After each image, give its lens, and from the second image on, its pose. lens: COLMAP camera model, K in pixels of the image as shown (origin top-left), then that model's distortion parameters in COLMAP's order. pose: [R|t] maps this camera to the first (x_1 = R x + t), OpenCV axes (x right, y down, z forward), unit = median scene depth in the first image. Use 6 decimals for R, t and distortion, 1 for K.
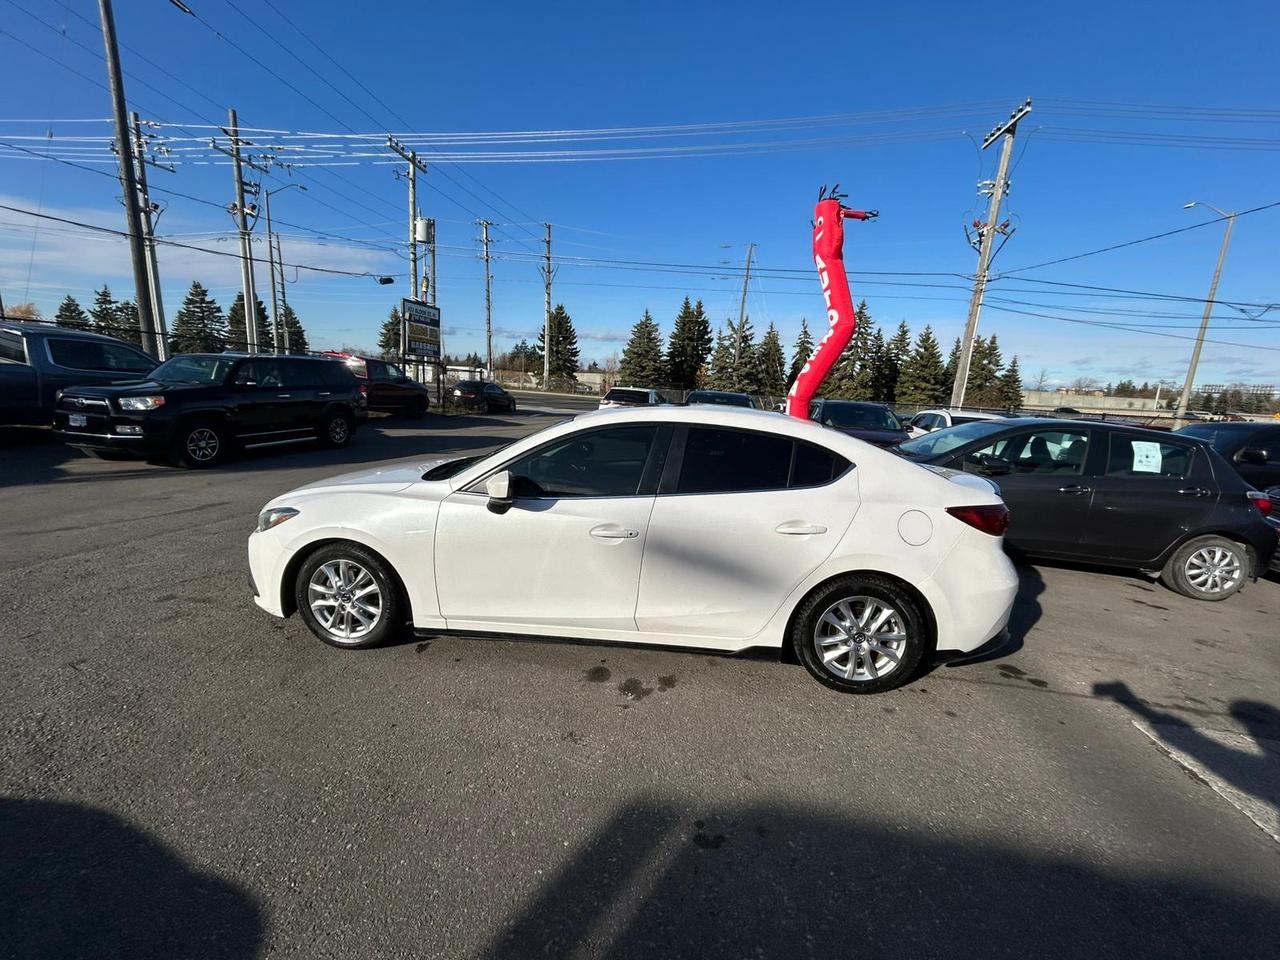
lens RADIAL K [[515.5, 0, 634.2], [0, 515.5, 478.9], [0, 0, 1]] dist [-0.000682, 0.000355]
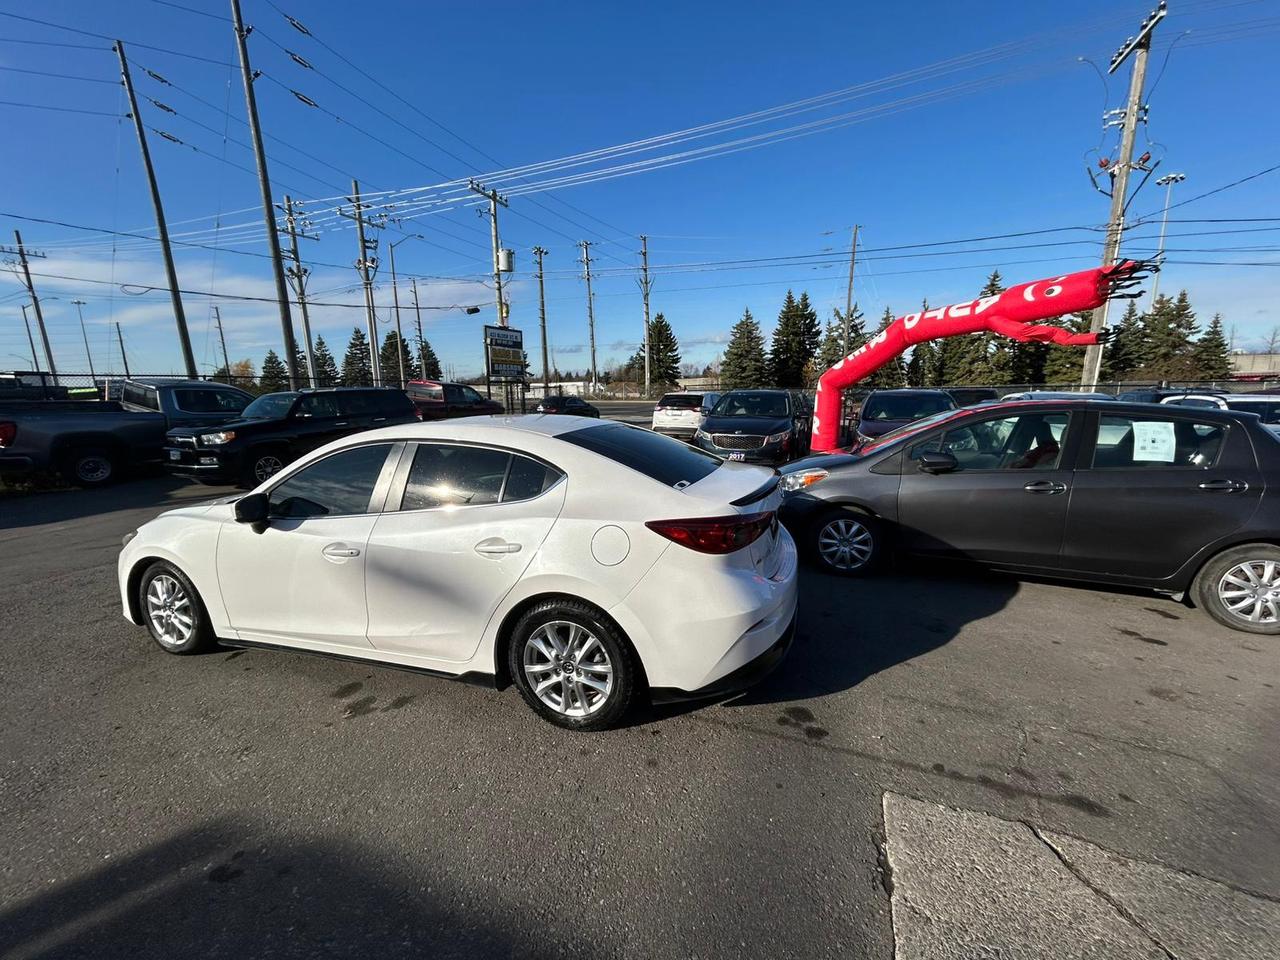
lens RADIAL K [[515.5, 0, 634.0], [0, 515.5, 477.2], [0, 0, 1]] dist [-0.000682, 0.000355]
pose [[0.971903, -0.036539, -0.232530, 0.087175], [0.033377, 0.999289, -0.017522, -0.000463], [0.233005, 0.009268, 0.972431, 0.016930]]
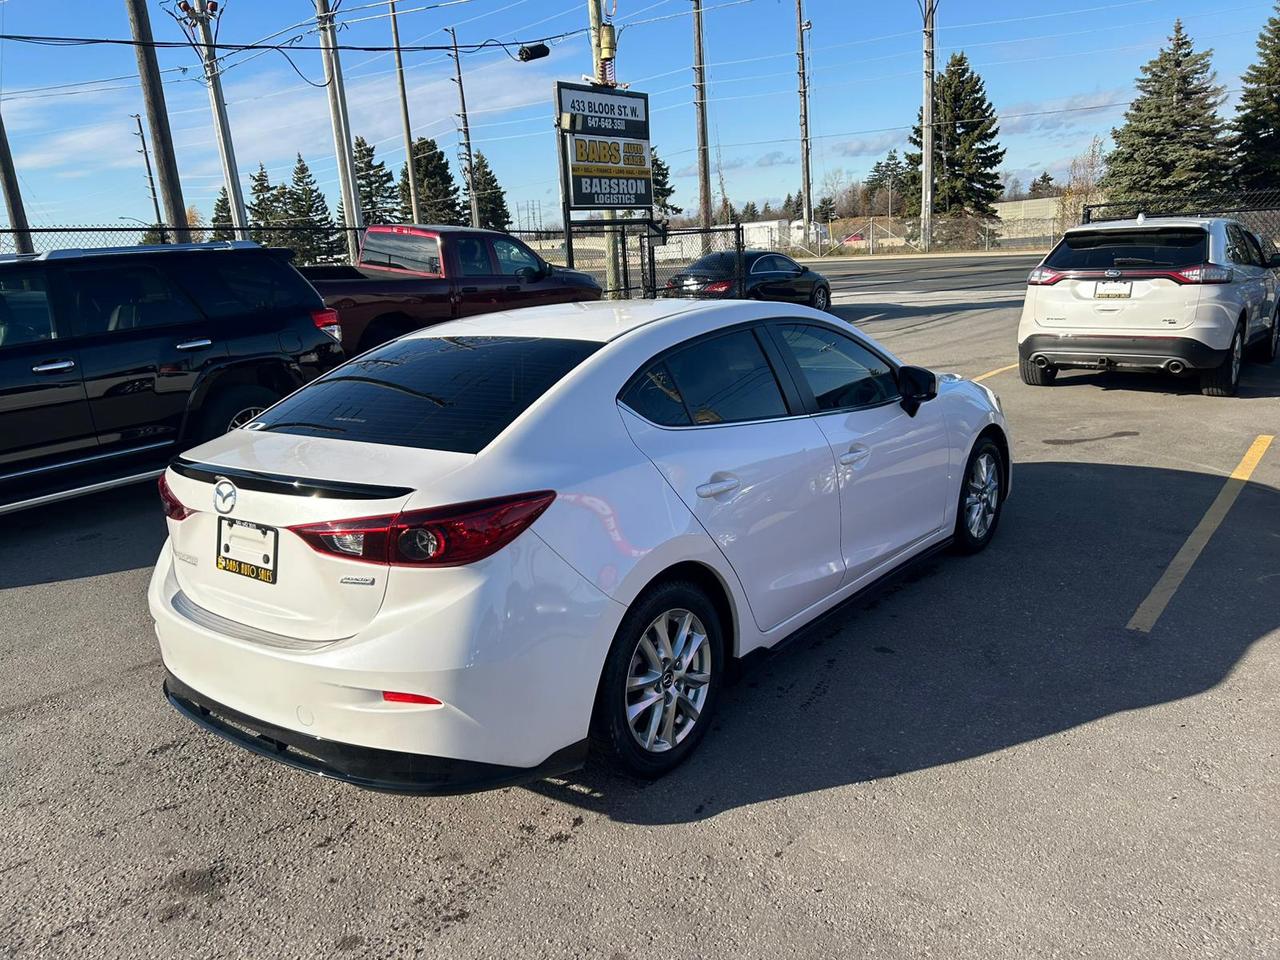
lens RADIAL K [[961.8, 0, 632.1], [0, 961.8, 484.8], [0, 0, 1]] dist [0.043447, -0.035299]
pose [[0.886341, 0.000516, -0.463033, -0.004024], [0.028911, 0.997987, 0.056453, -0.043183], [0.462130, -0.063423, 0.884542, 0.237686]]
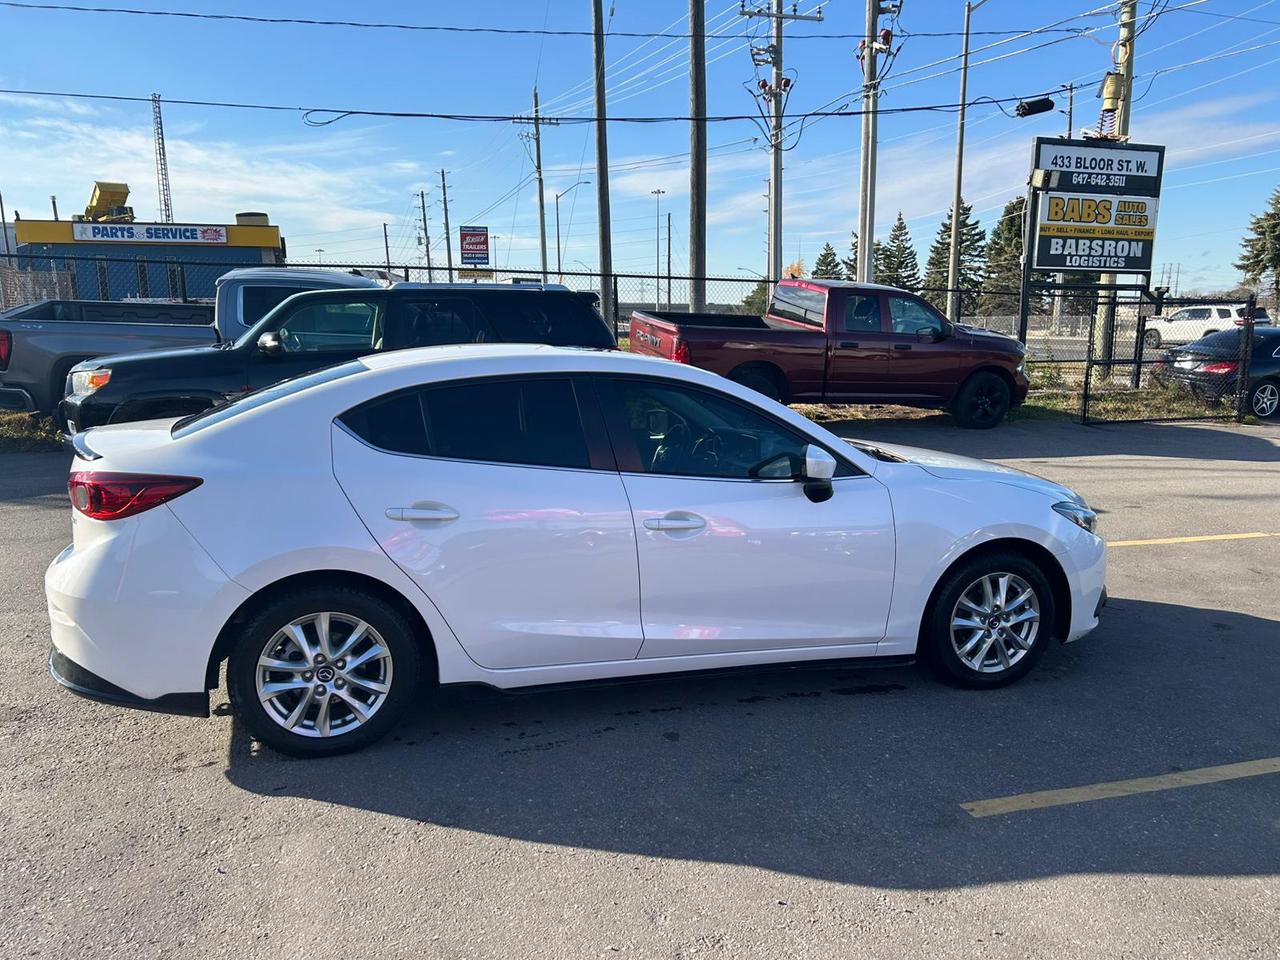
lens RADIAL K [[961.8, 0, 642.7], [0, 961.8, 481.9], [0, 0, 1]] dist [0.043447, -0.035299]
pose [[0.492516, 0.092711, -0.865351, 0.087042], [-0.134964, 0.990417, 0.029295, -0.048488], [0.859775, 0.102363, 0.500309, 0.319944]]
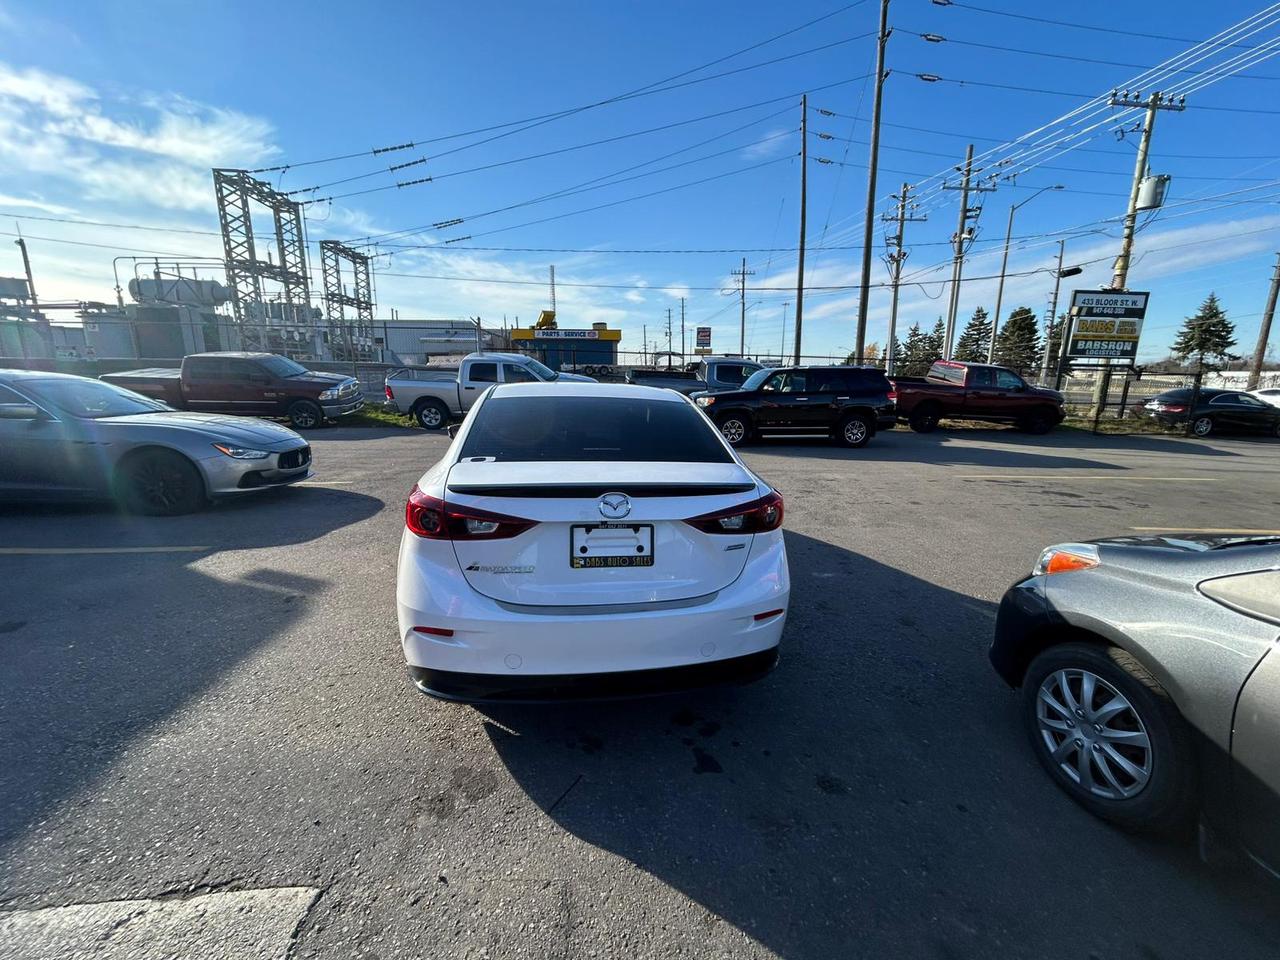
lens RADIAL K [[515.5, 0, 636.8], [0, 515.5, 476.4], [0, 0, 1]] dist [-0.000682, 0.000355]
pose [[0.269068, 0.139561, -0.952956, 0.169533], [-0.174031, 0.980204, 0.094414, -0.011188], [0.947267, 0.140440, 0.288029, 0.121021]]
